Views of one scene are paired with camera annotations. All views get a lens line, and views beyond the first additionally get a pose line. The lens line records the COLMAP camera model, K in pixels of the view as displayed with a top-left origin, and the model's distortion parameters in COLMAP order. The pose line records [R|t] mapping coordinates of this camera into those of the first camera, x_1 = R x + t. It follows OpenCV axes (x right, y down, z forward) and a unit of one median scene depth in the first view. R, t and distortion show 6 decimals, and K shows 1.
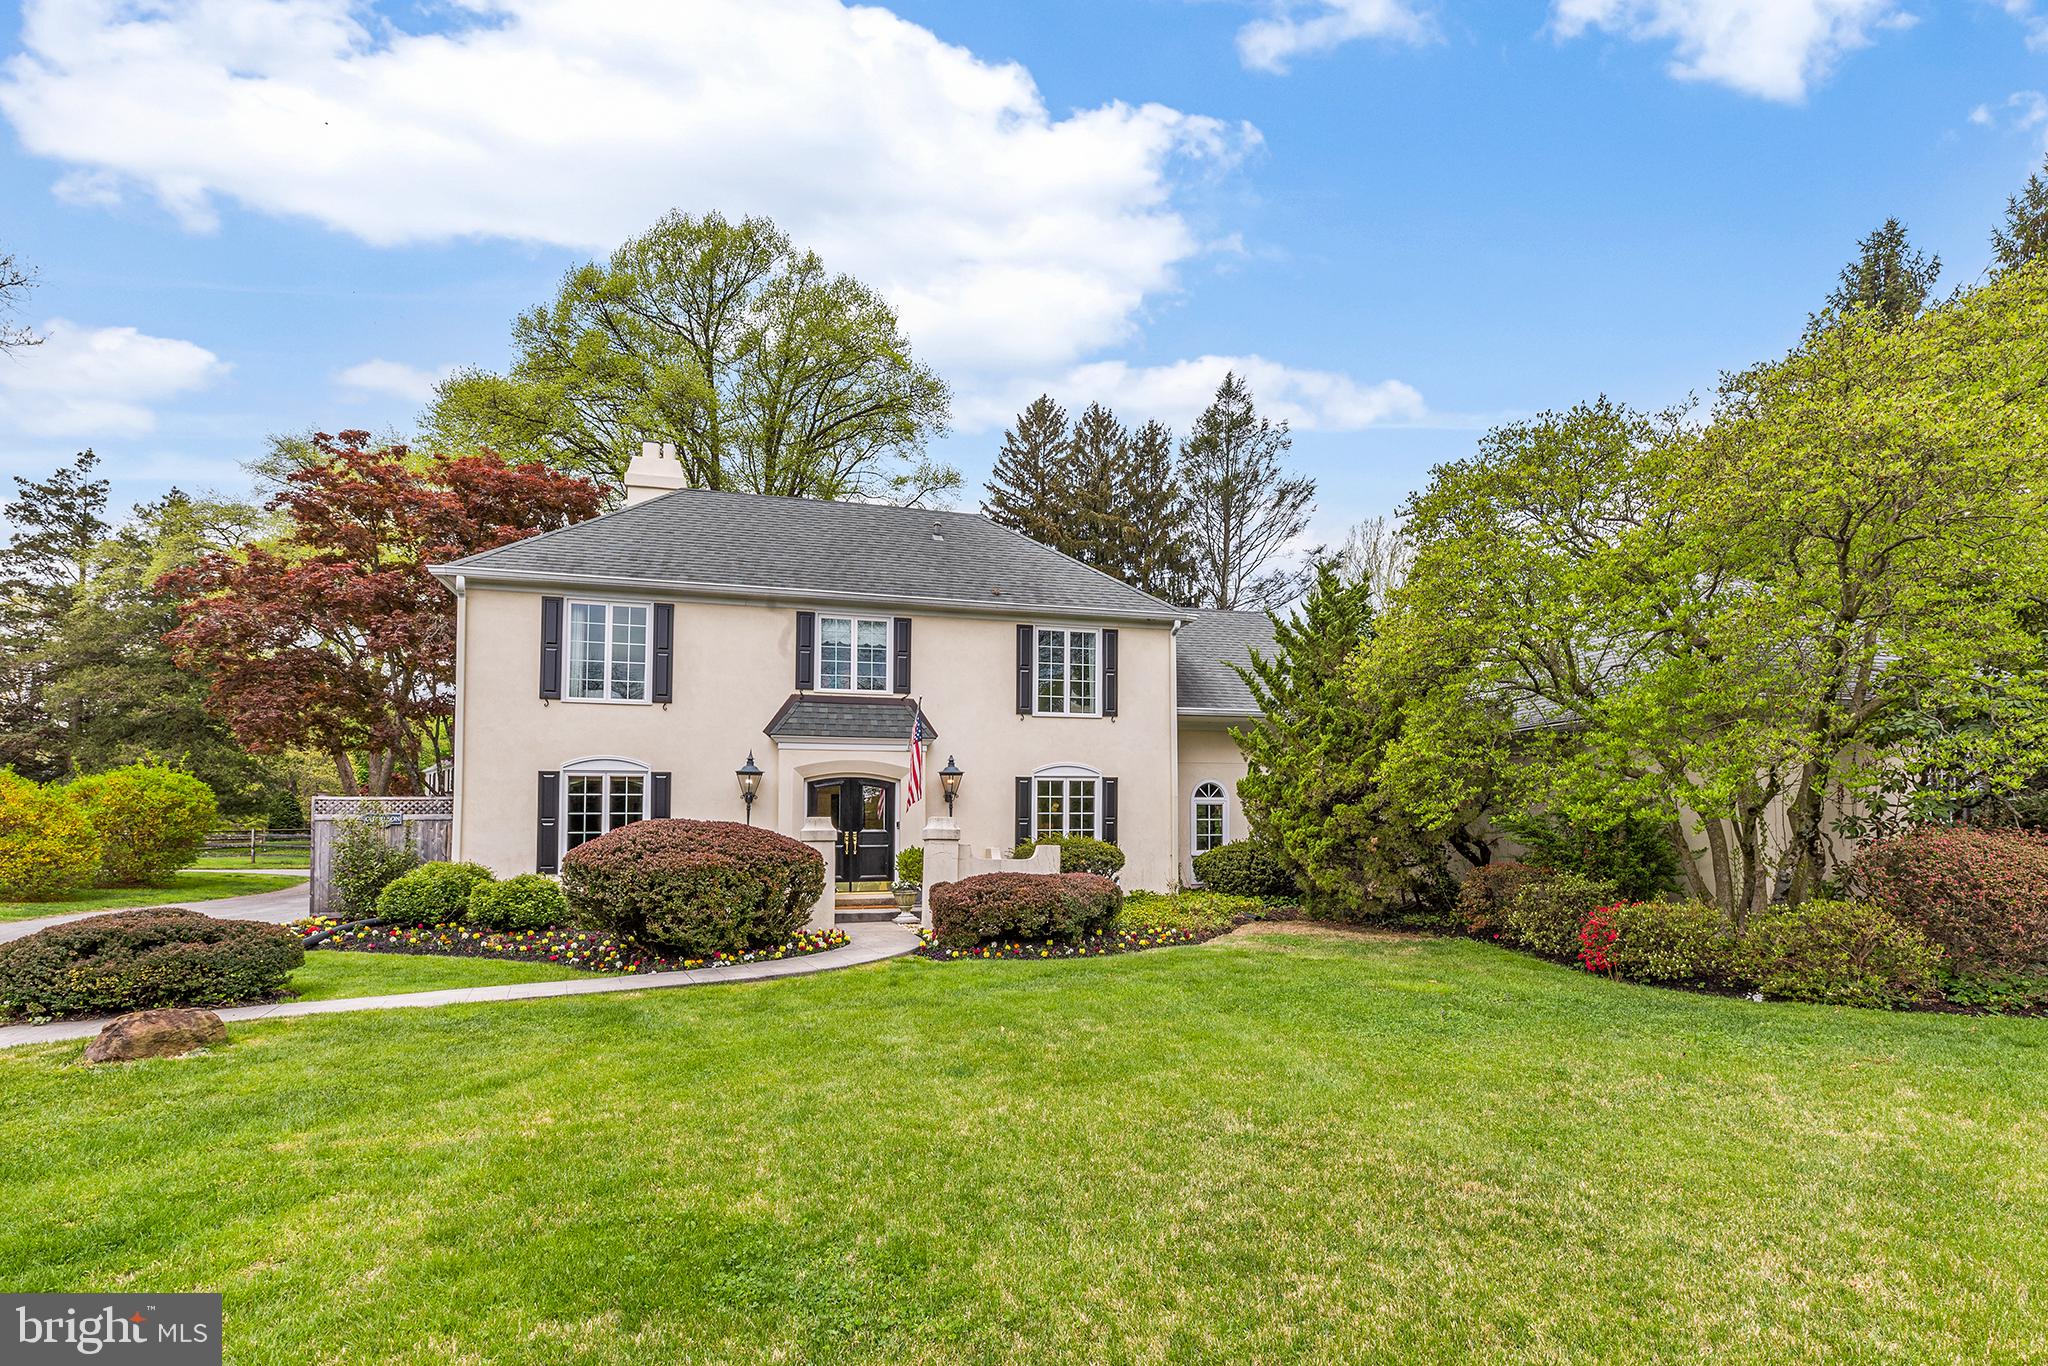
lens RADIAL K [[985.5, 0, 1020.3], [0, 985.5, 754.1], [0, 0, 1]] dist [0.002675, 0.000297]
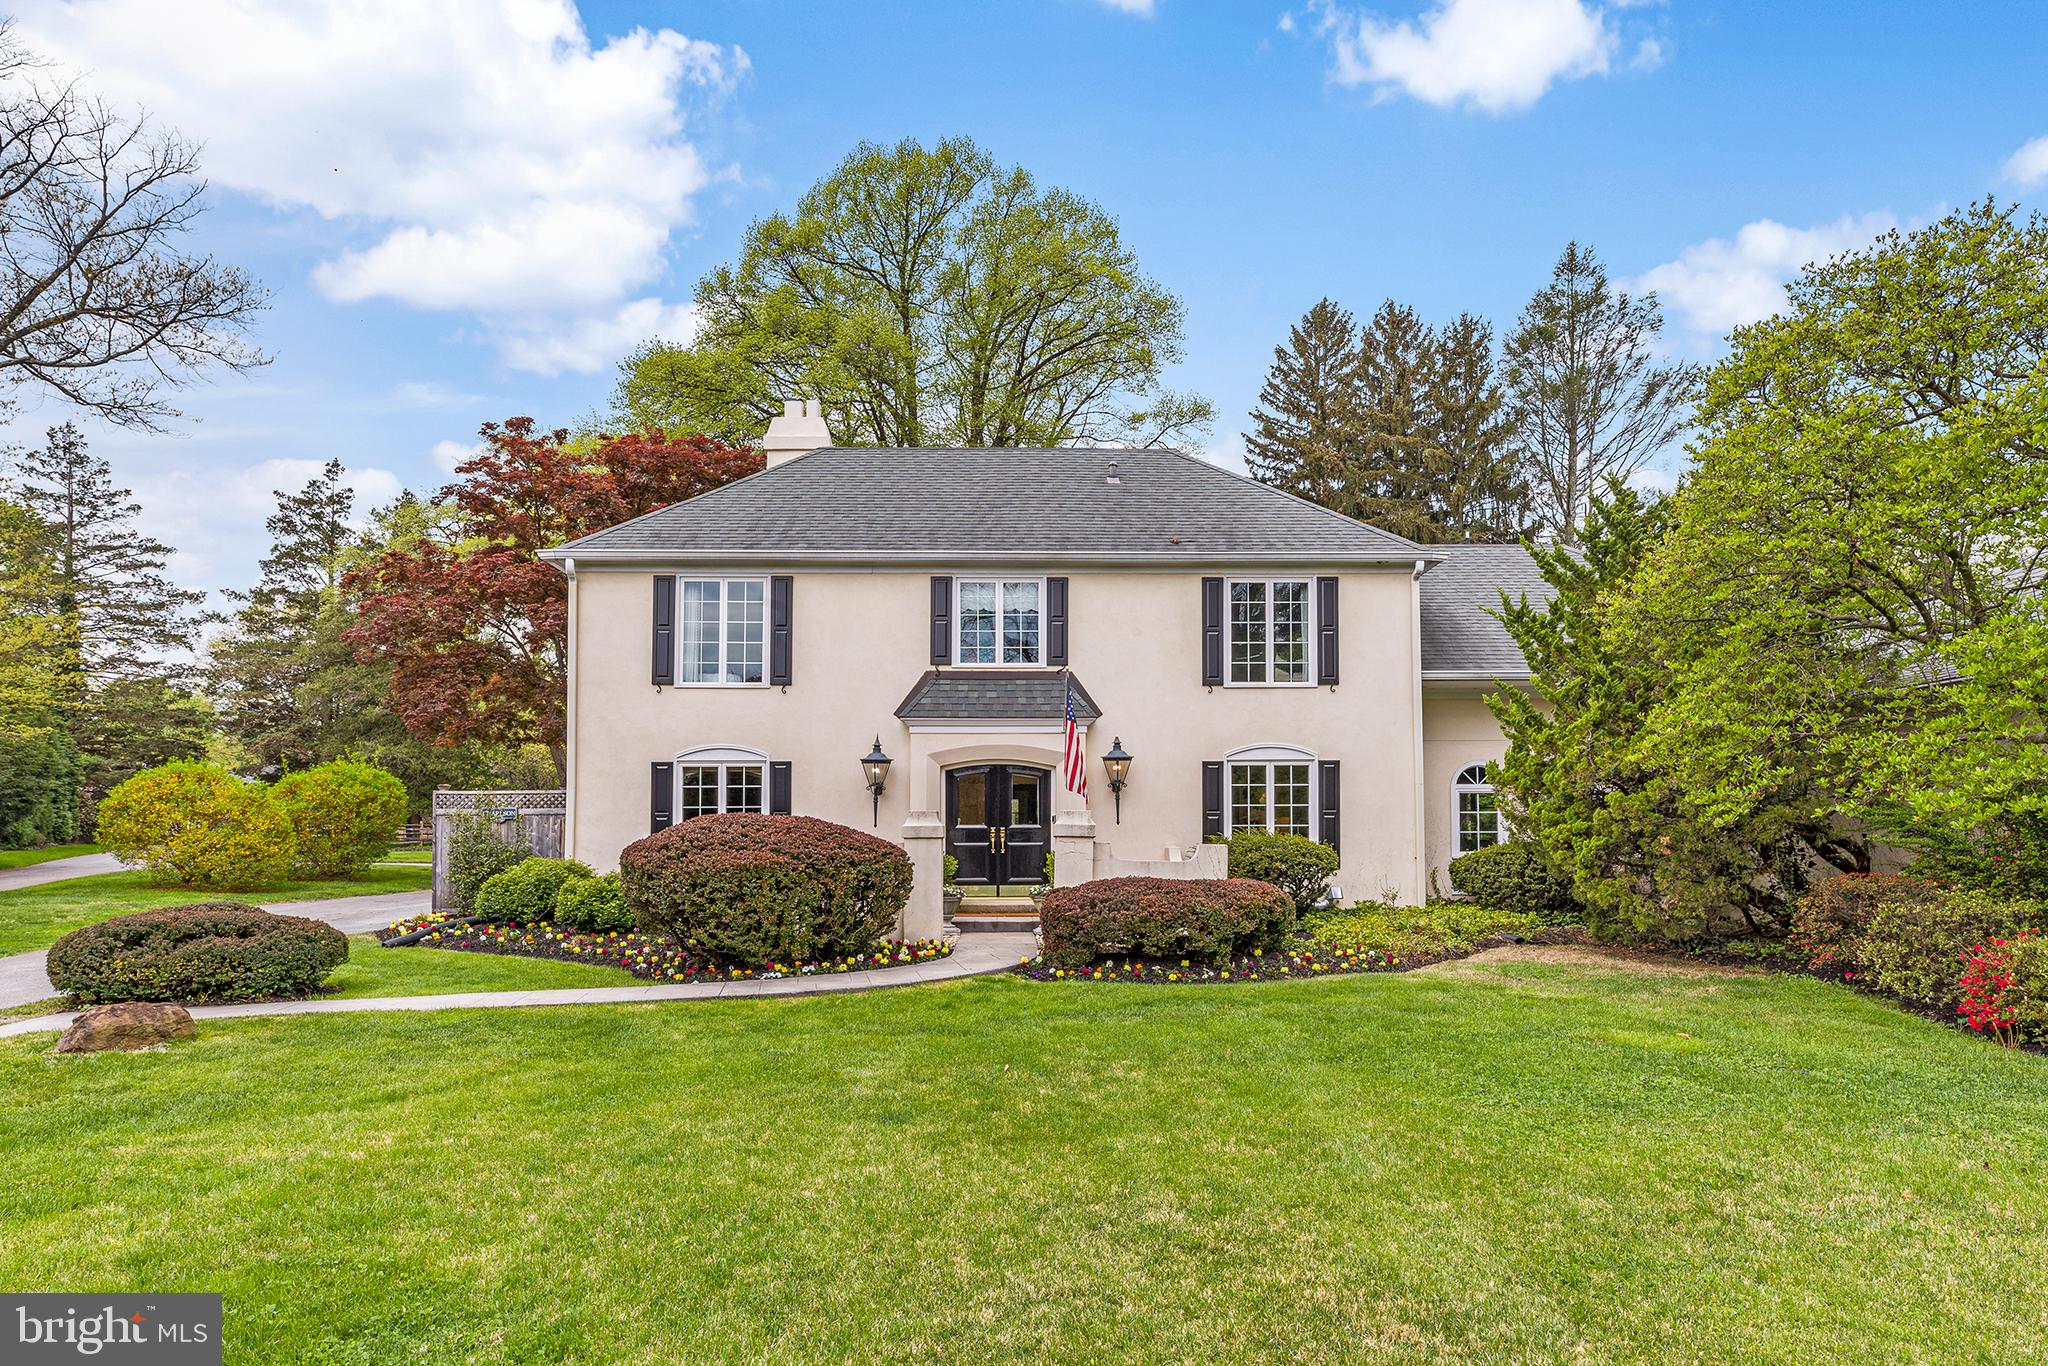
lens RADIAL K [[1142.7, 0, 1027.3], [0, 1142.7, 732.6], [0, 0, 1]] dist [0.007026, 0.000346]
pose [[0.964690, -0.019964, -0.262629, 0.116197], [0.019067, 0.999800, -0.005964, 0.002143], [0.262696, 0.000746, 0.964878, 0.037171]]
